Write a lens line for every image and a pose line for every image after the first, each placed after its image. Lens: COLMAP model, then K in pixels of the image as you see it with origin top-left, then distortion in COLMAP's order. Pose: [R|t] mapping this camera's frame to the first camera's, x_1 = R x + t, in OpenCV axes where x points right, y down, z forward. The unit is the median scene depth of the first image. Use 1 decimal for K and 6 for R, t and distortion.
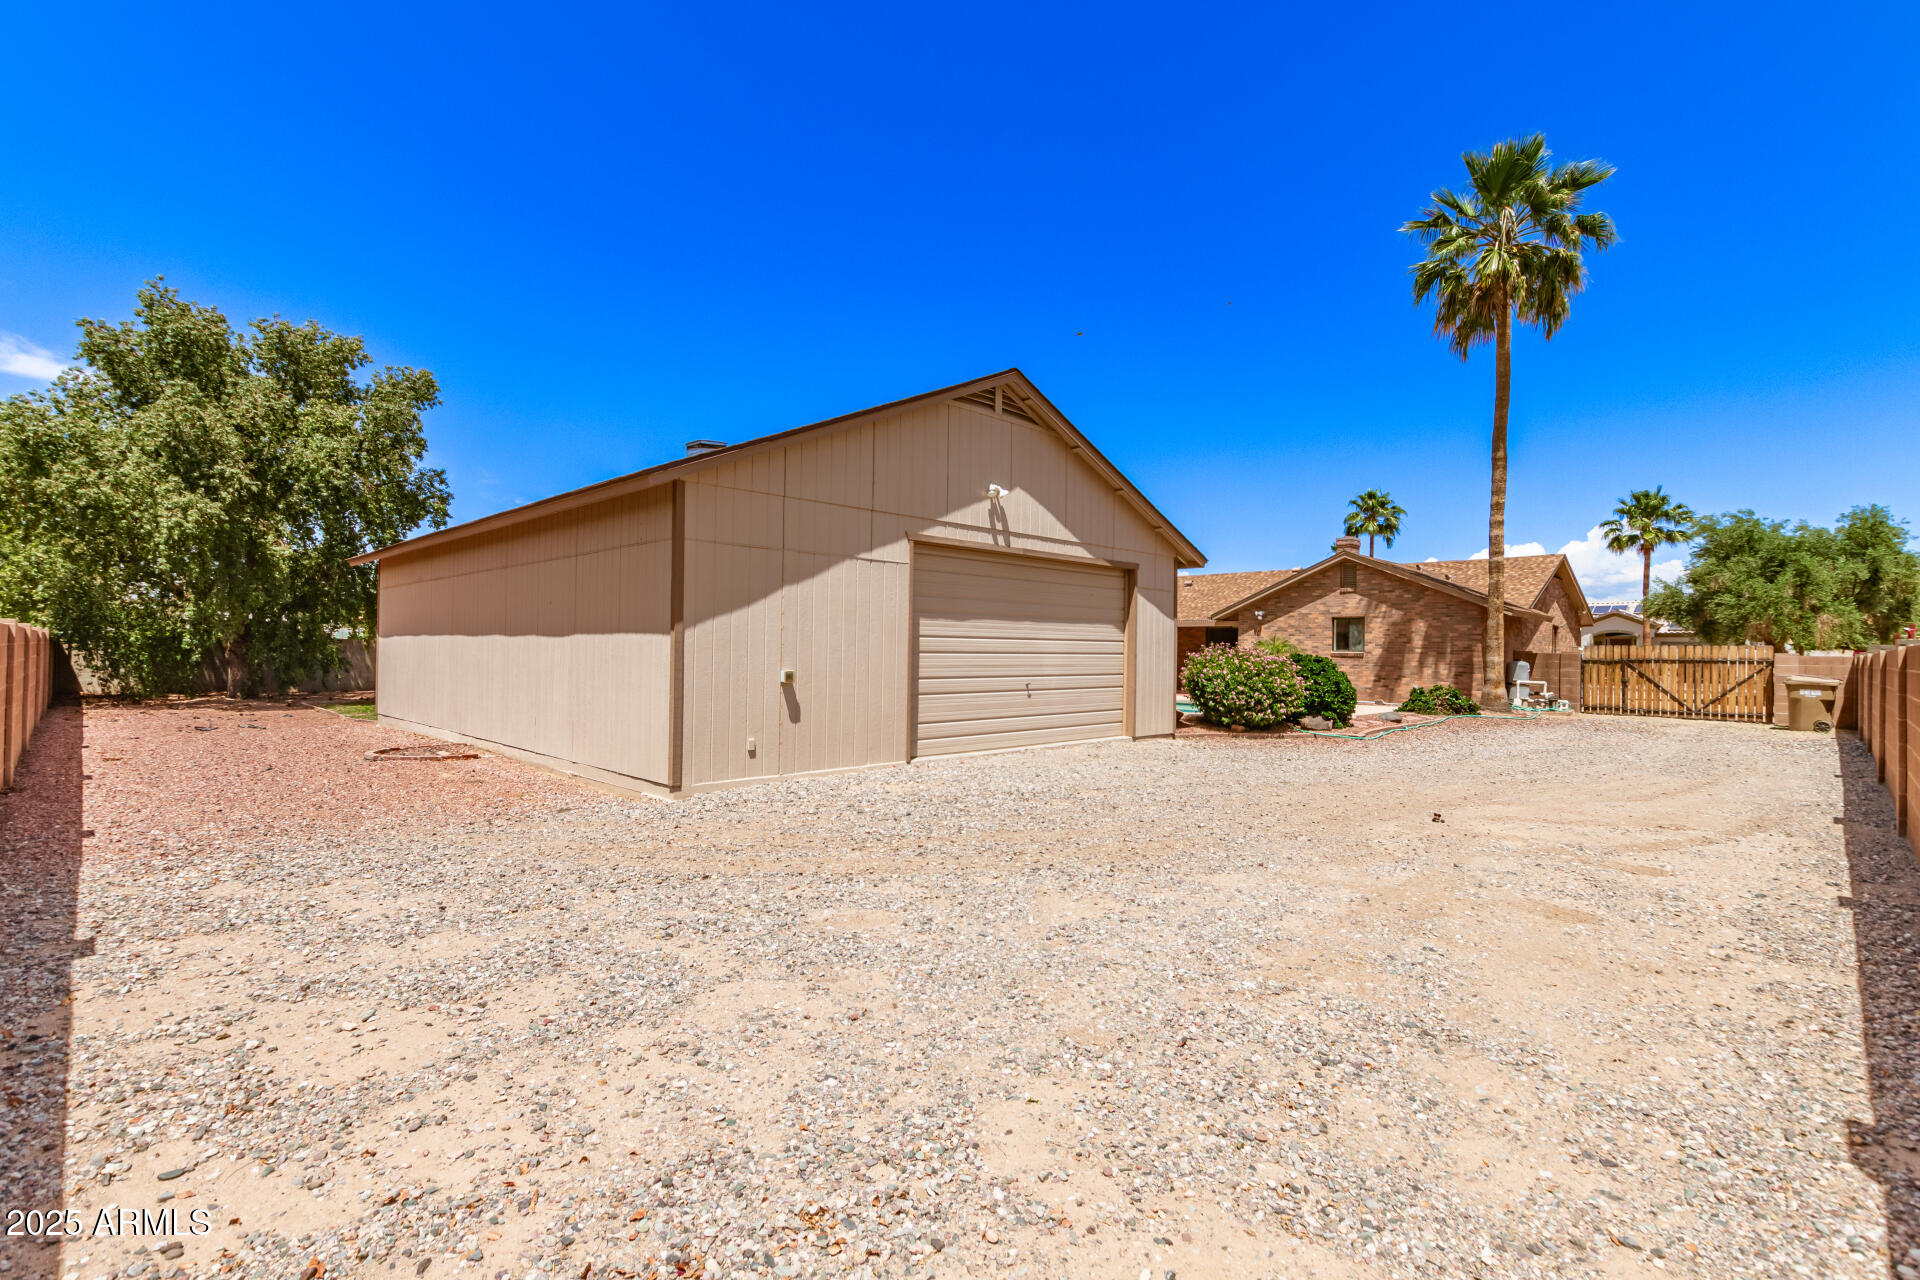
lens RADIAL K [[889.9, 0, 963.0], [0, 889.9, 644.9], [0, 0, 1]] dist [-0.000934, -0.001695]
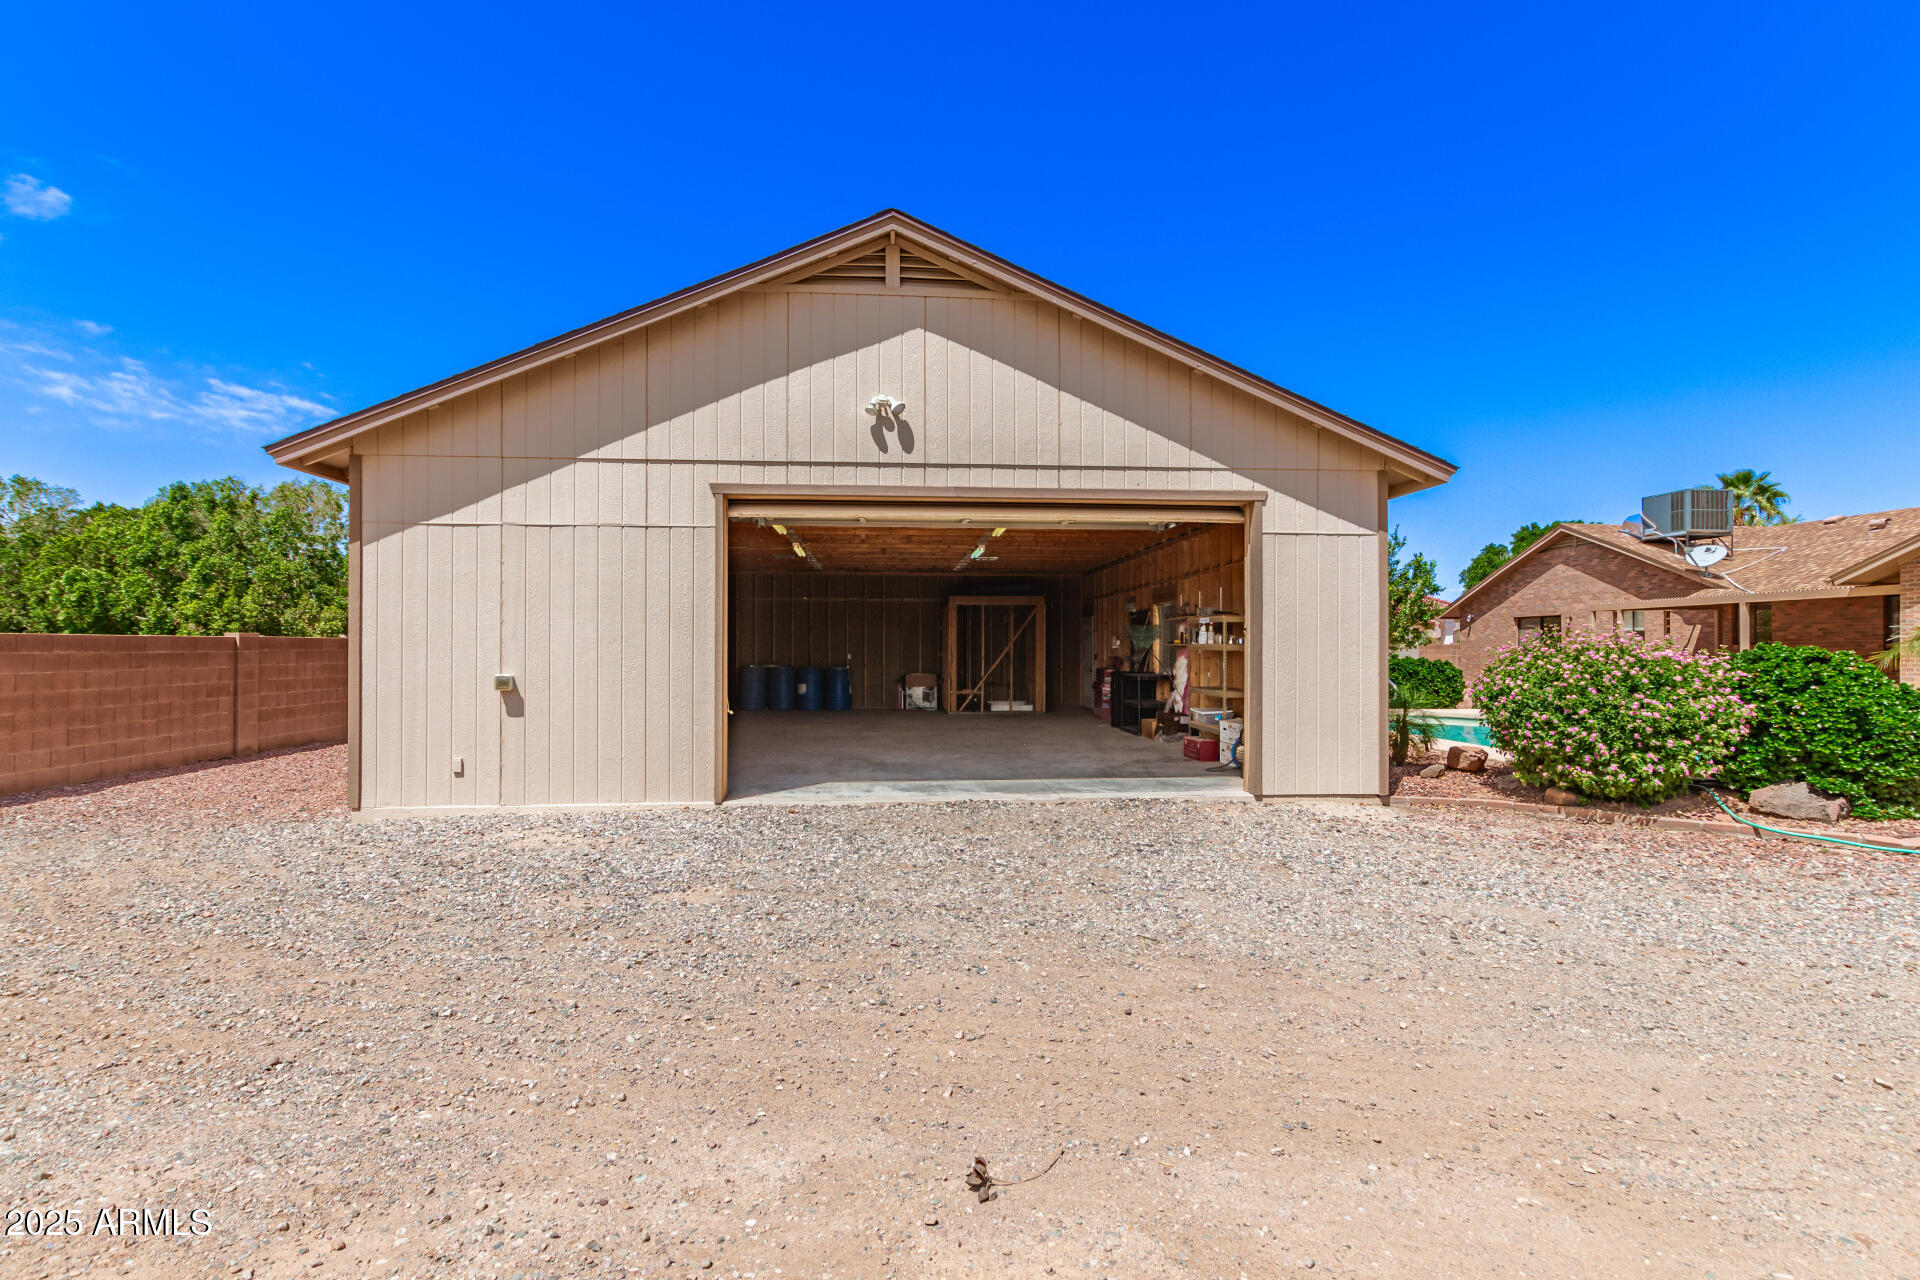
lens RADIAL K [[879.3, 0, 959.0], [0, 879.3, 653.3], [0, 0, 1]] dist [0.001906, 0.000332]
pose [[0.750338, -0.007333, -0.661014, 0.266034], [0.011775, 0.999928, 0.002275, 0.006349], [0.660950, -0.009490, 0.750370, 0.287349]]
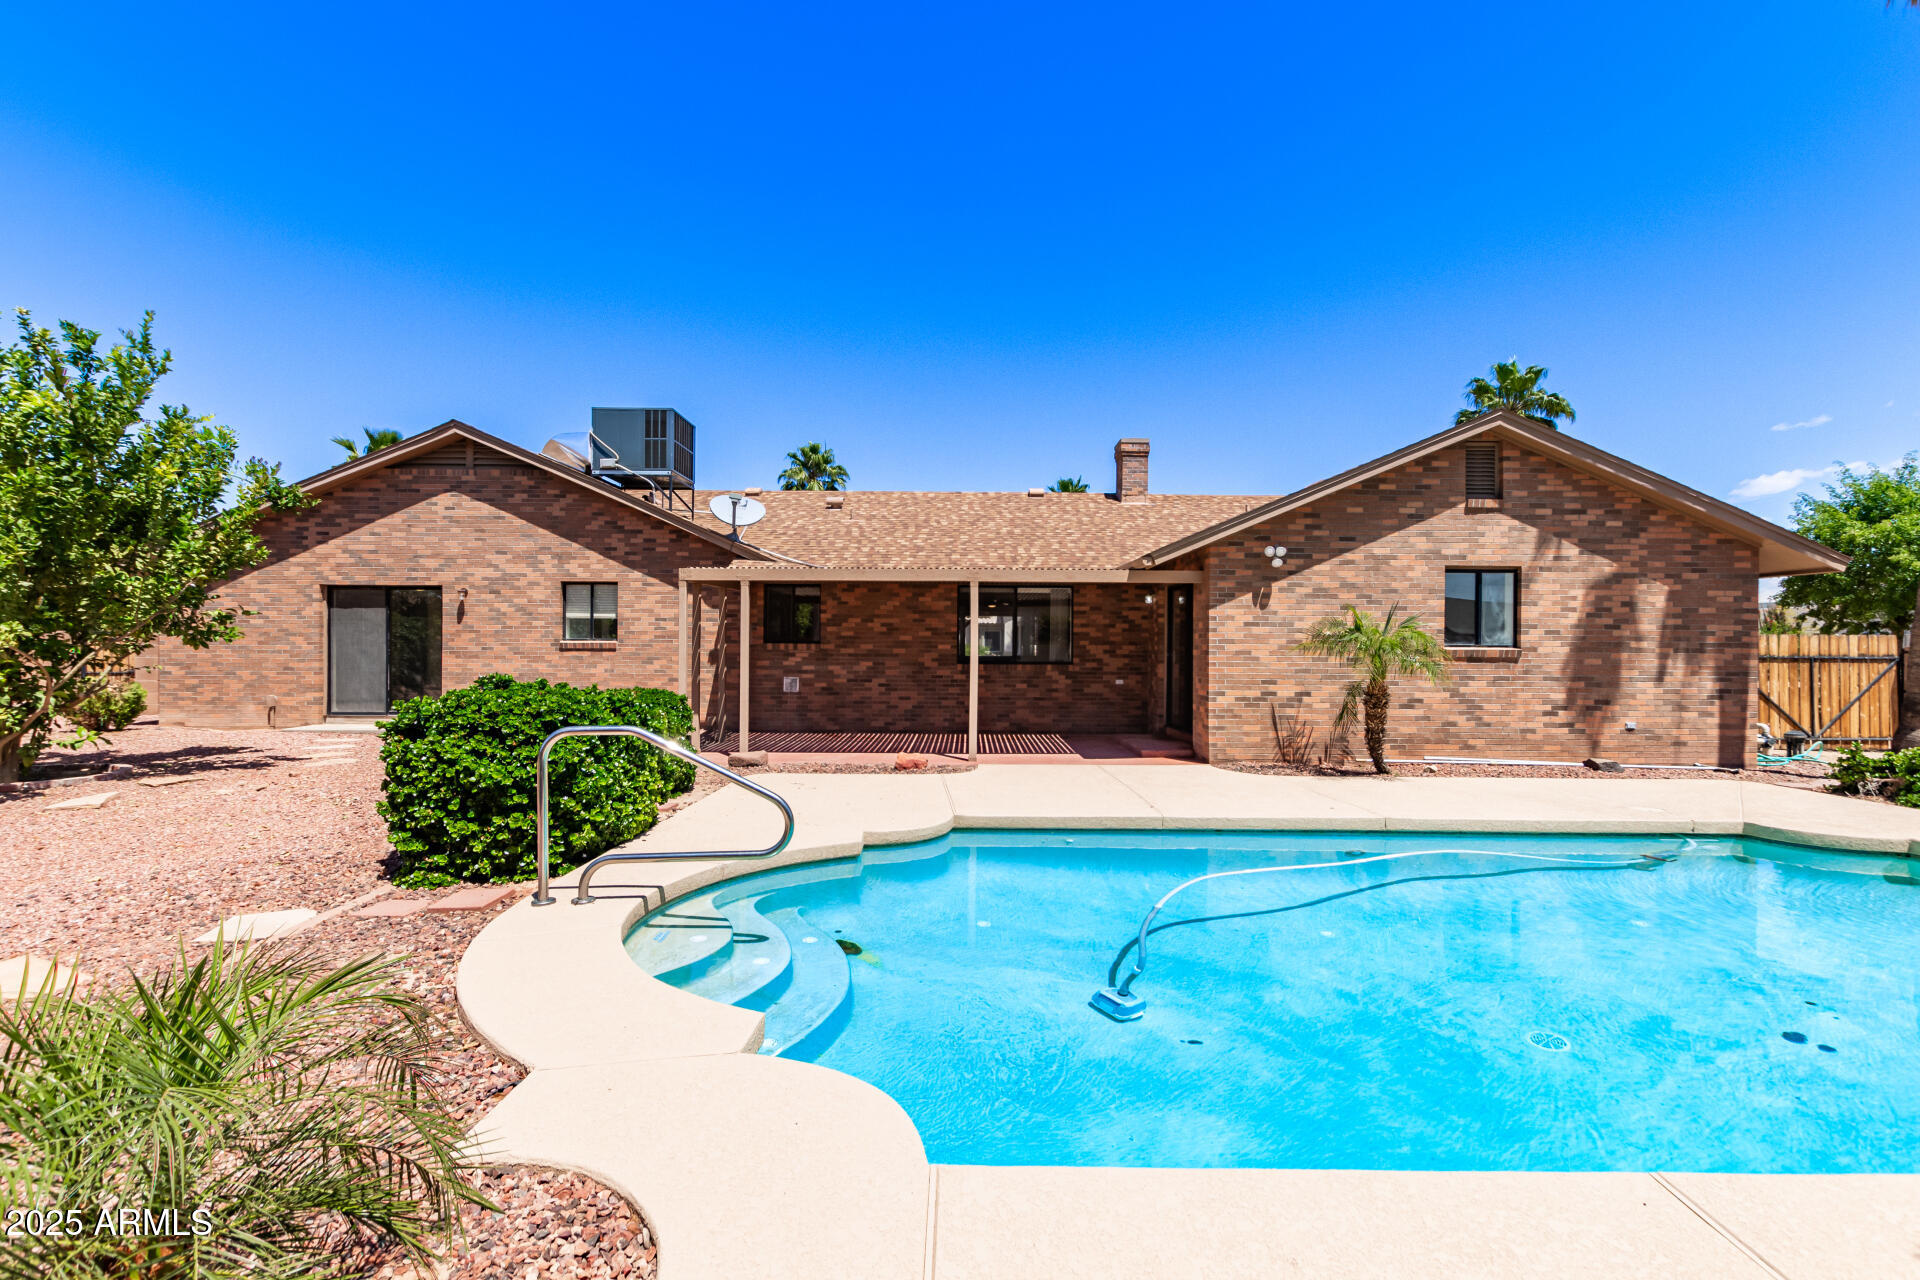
lens RADIAL K [[879.3, 0, 959.0], [0, 879.3, 653.3], [0, 0, 1]] dist [0.001906, 0.000332]
pose [[0.713370, -0.014596, 0.700636, -0.051559], [-0.003142, 0.999706, 0.024026, 0.001145], [-0.700781, -0.019341, 0.713115, 0.889664]]
